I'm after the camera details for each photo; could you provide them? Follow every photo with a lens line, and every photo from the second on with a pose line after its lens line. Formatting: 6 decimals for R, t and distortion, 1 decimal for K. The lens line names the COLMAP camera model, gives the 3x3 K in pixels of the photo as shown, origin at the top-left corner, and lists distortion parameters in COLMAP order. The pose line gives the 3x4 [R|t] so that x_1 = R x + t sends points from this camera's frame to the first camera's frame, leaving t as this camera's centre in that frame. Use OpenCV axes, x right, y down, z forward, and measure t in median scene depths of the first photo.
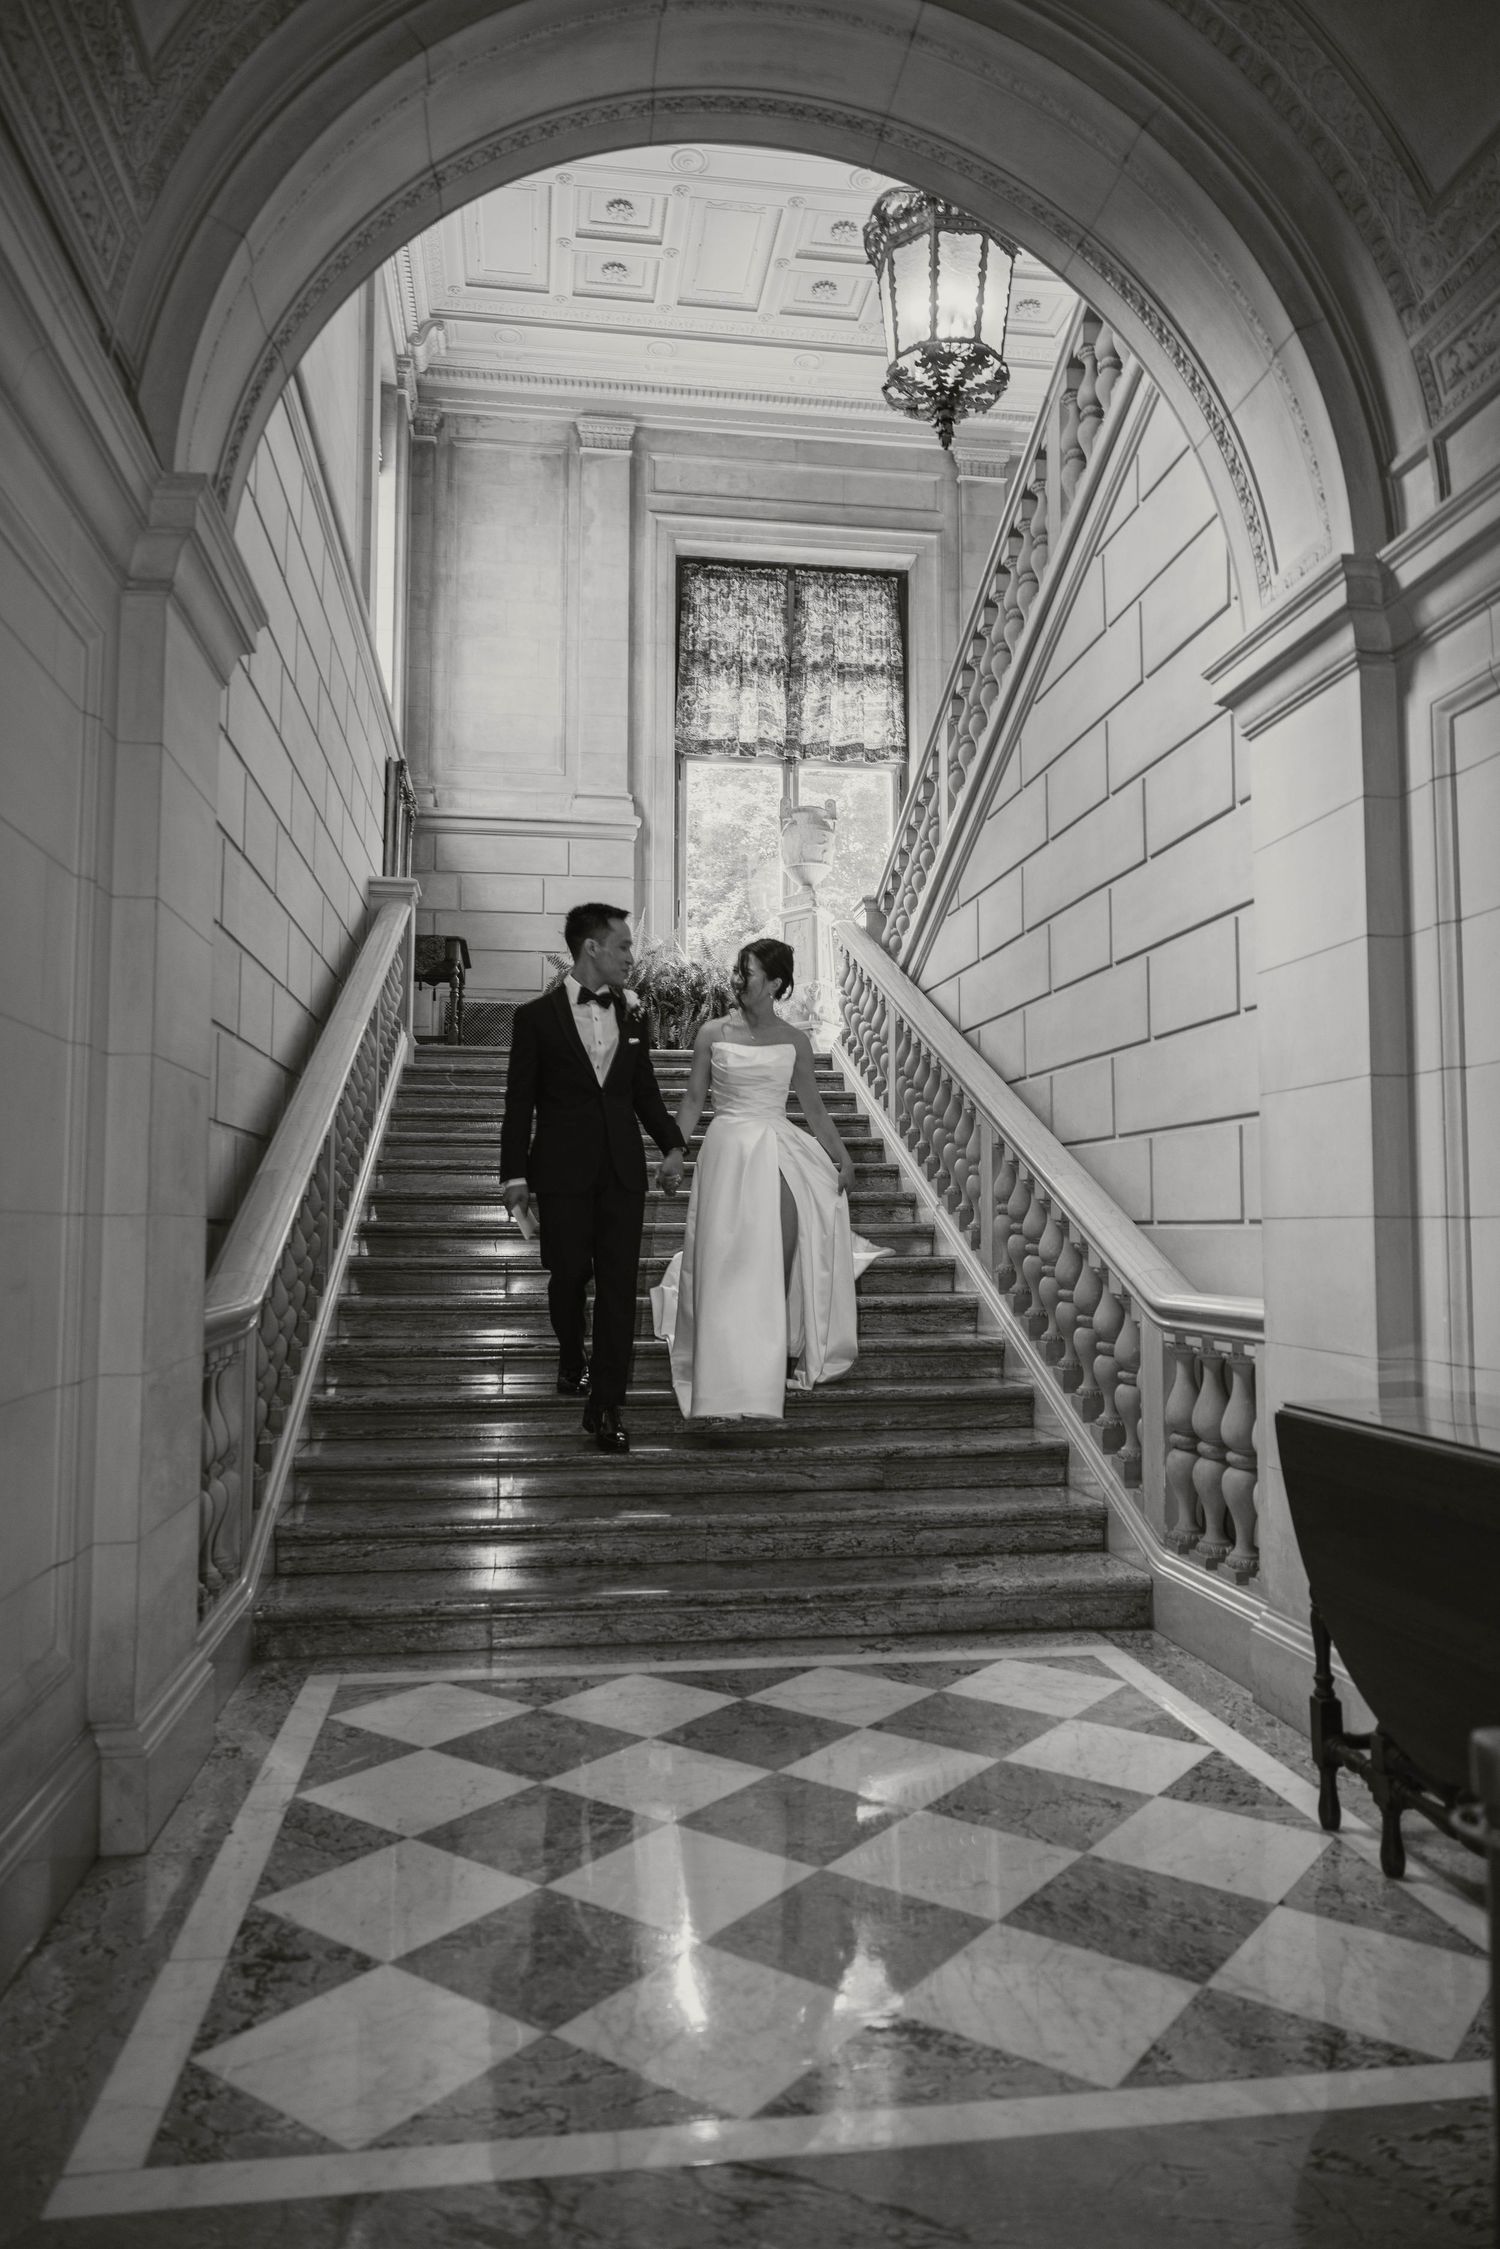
lens RADIAL K [[1447.0, 0, 786.1], [0, 1447.0, 1087.2], [0, 0, 1]] dist [0.002954, 0.002356]
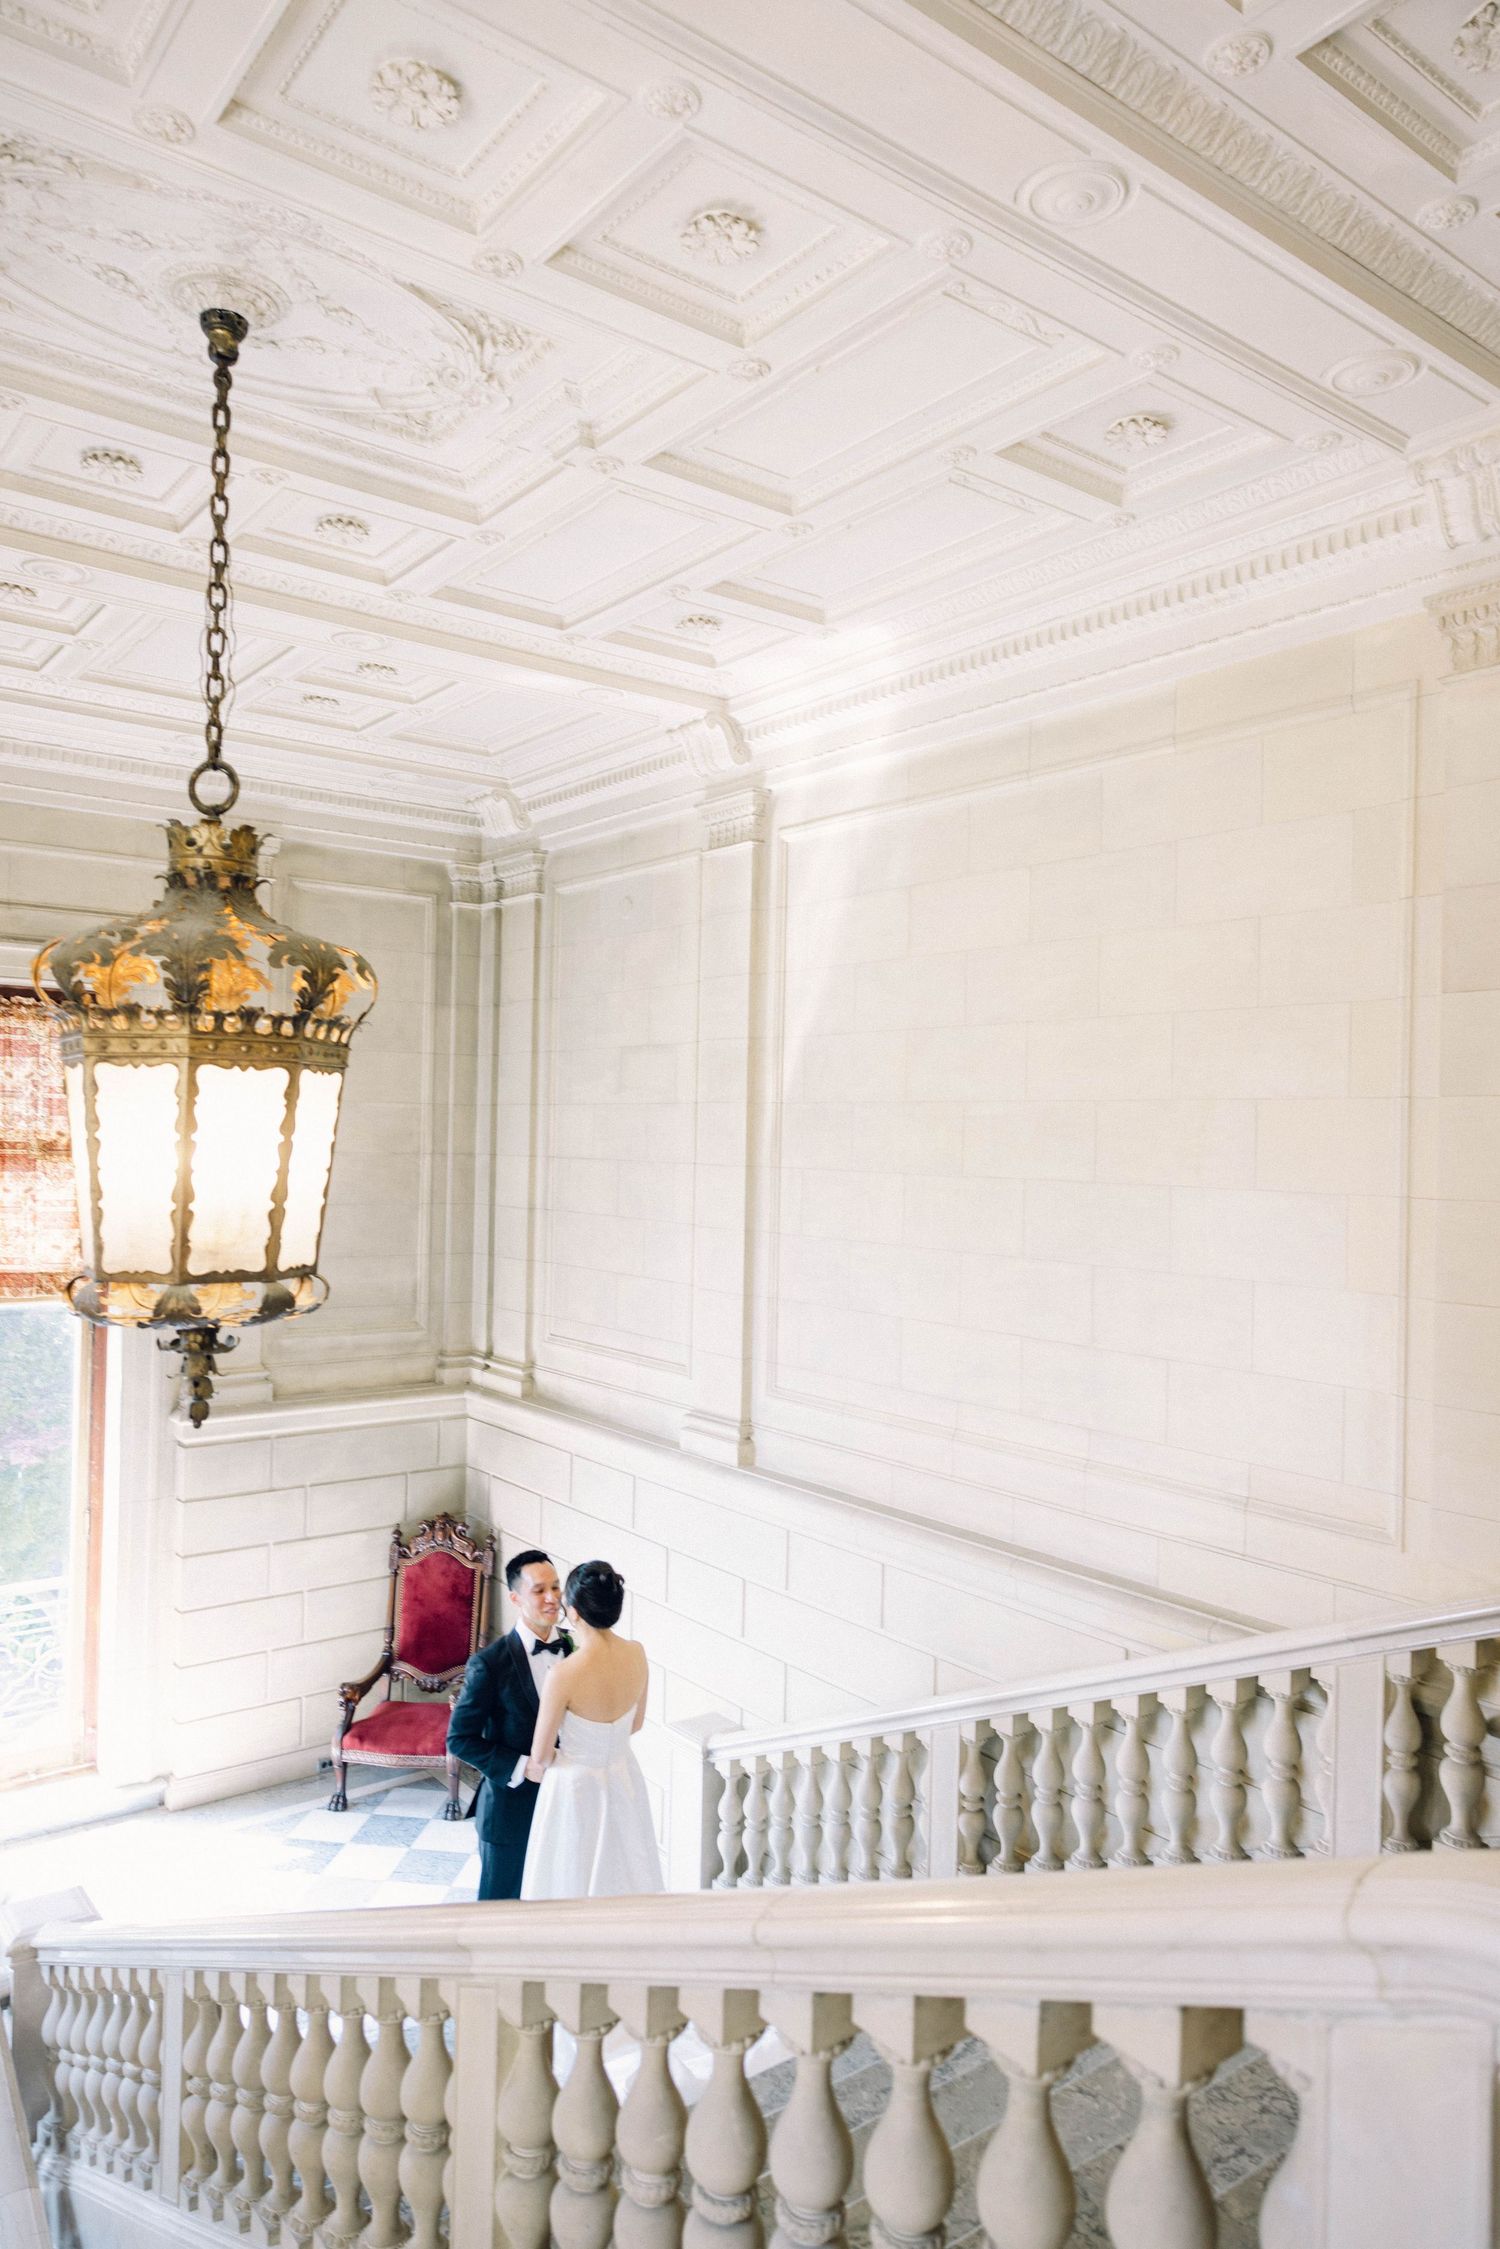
lens RADIAL K [[1447.0, 0, 719.6], [0, 1447.0, 1166.8], [0, 0, 1]] dist [0.002954, 0.002356]
pose [[0.883511, 0.011888, 0.468260, 0.020008], [-0.056000, 0.995189, 0.080395, -0.352575], [-0.465051, -0.097252, 0.879926, 0.288045]]
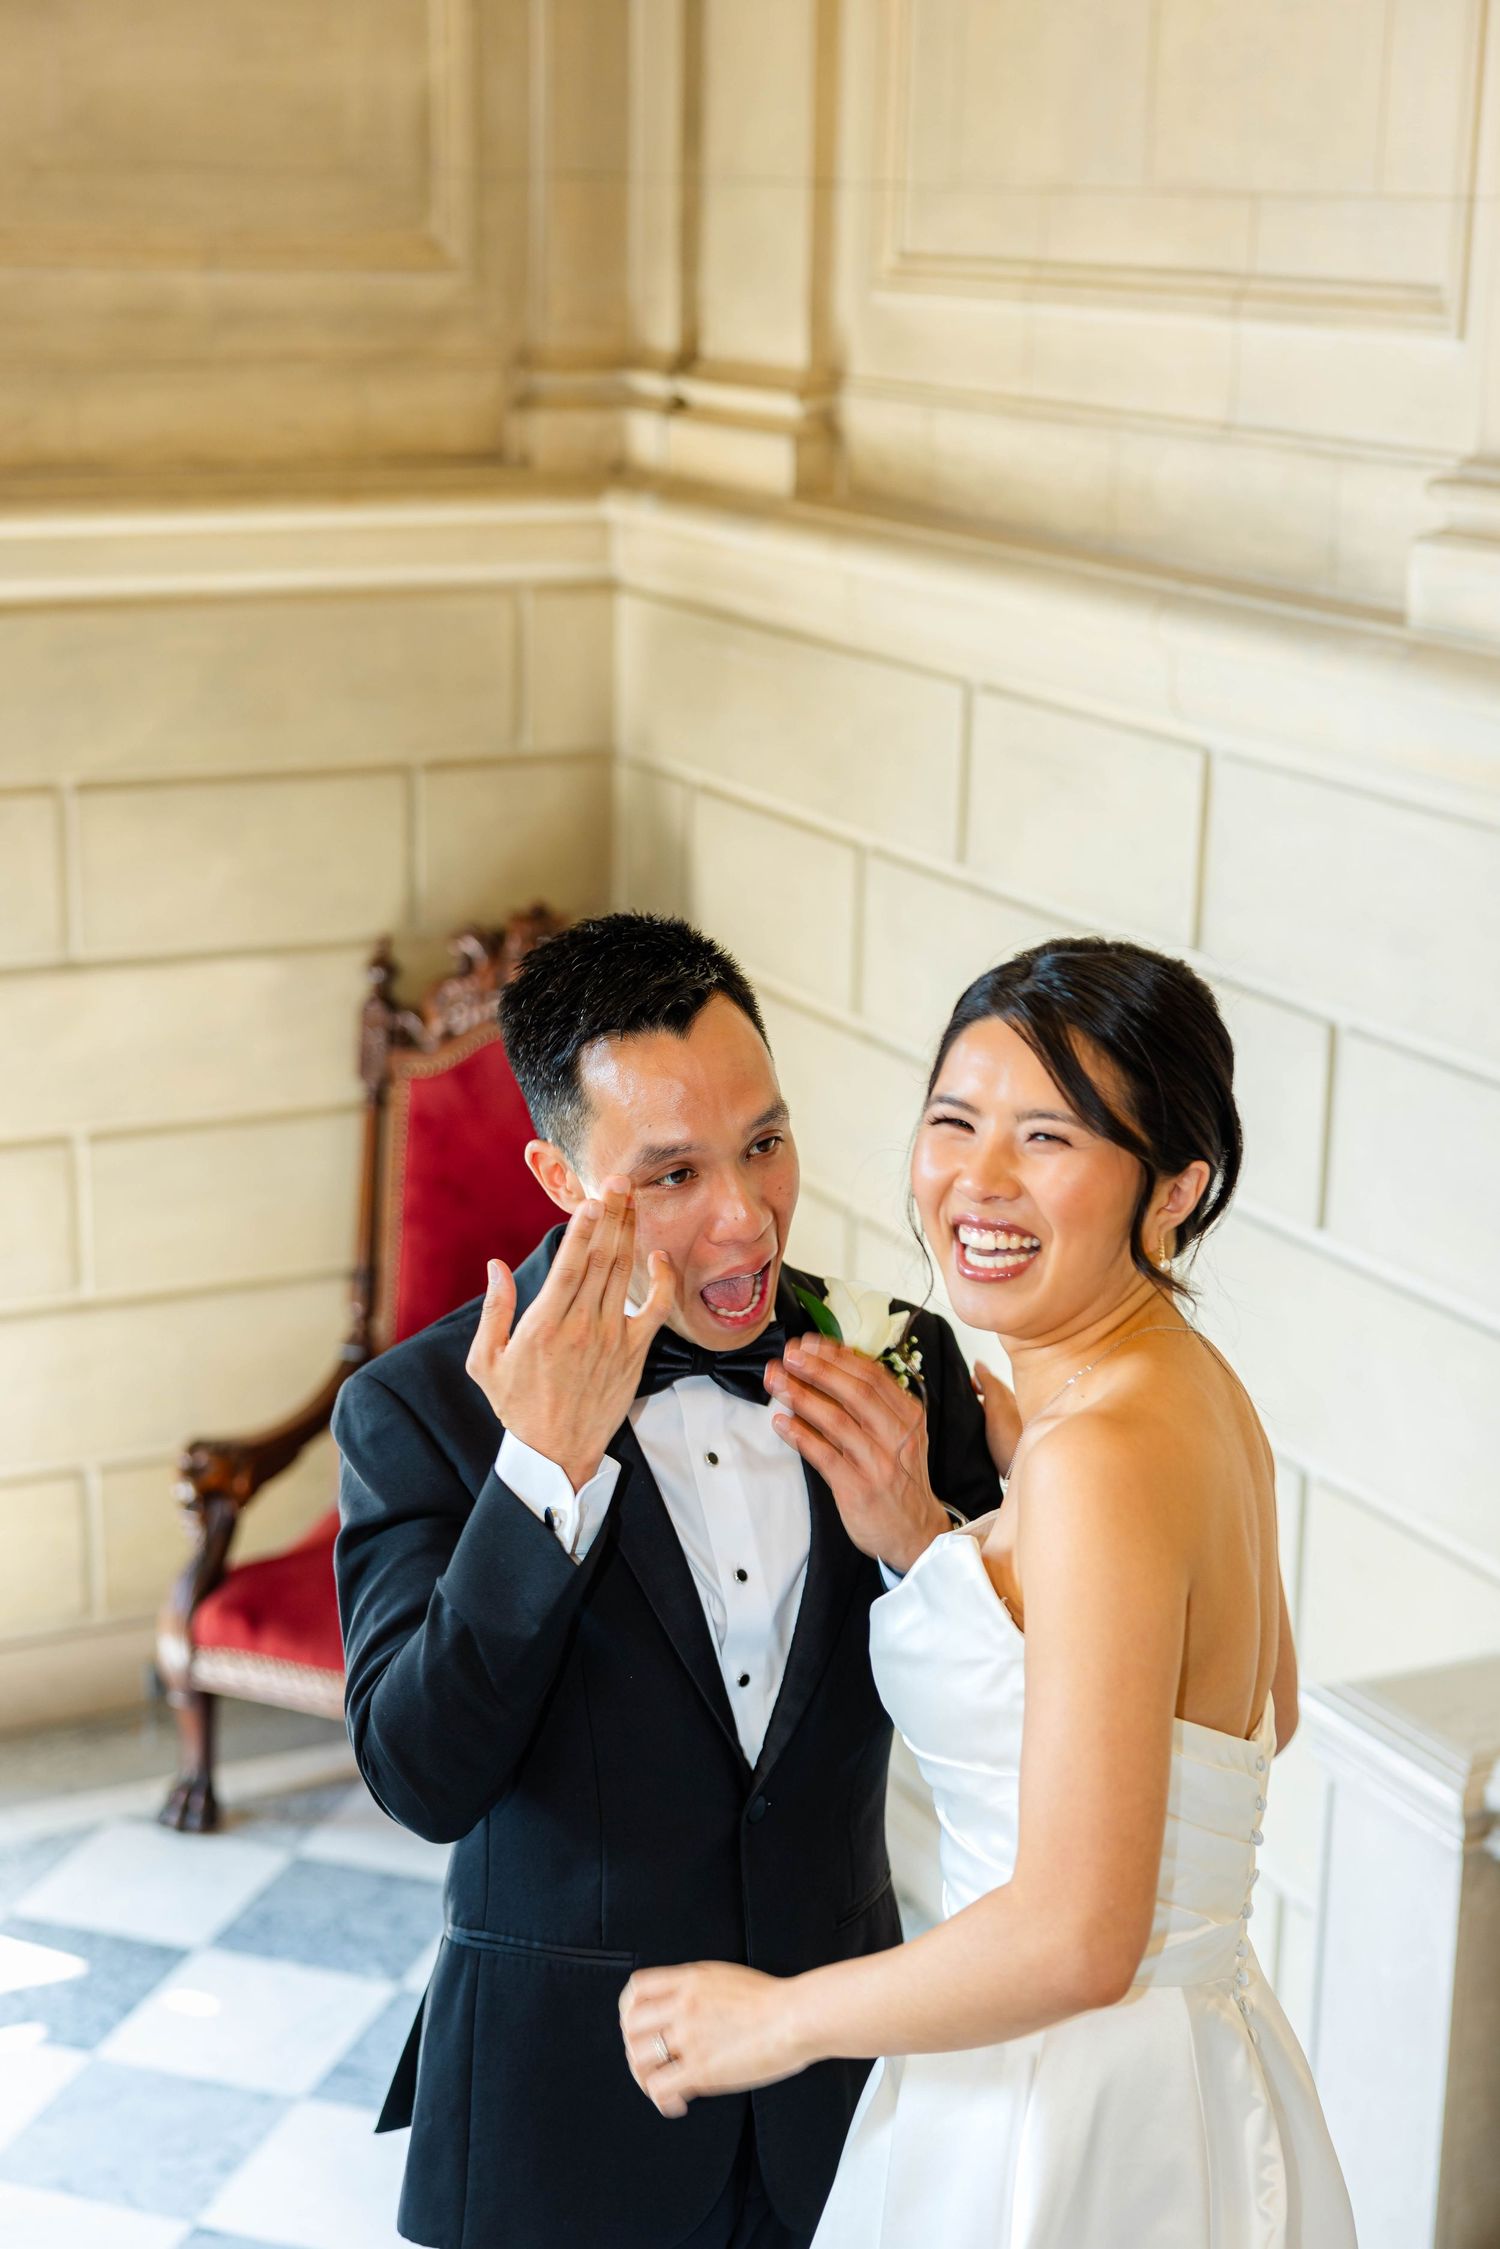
lens RADIAL K [[3453.4, 0, 693.5], [0, 3453.4, 1112.4], [0, 0, 1]] dist [0.036602, 0.000000]
pose [[0.956474, -0.064162, 0.284677, 0.117656], [-0.036408, 0.941669, 0.334565, -0.253826], [-0.289538, -0.330367, 0.898346, 0.505870]]
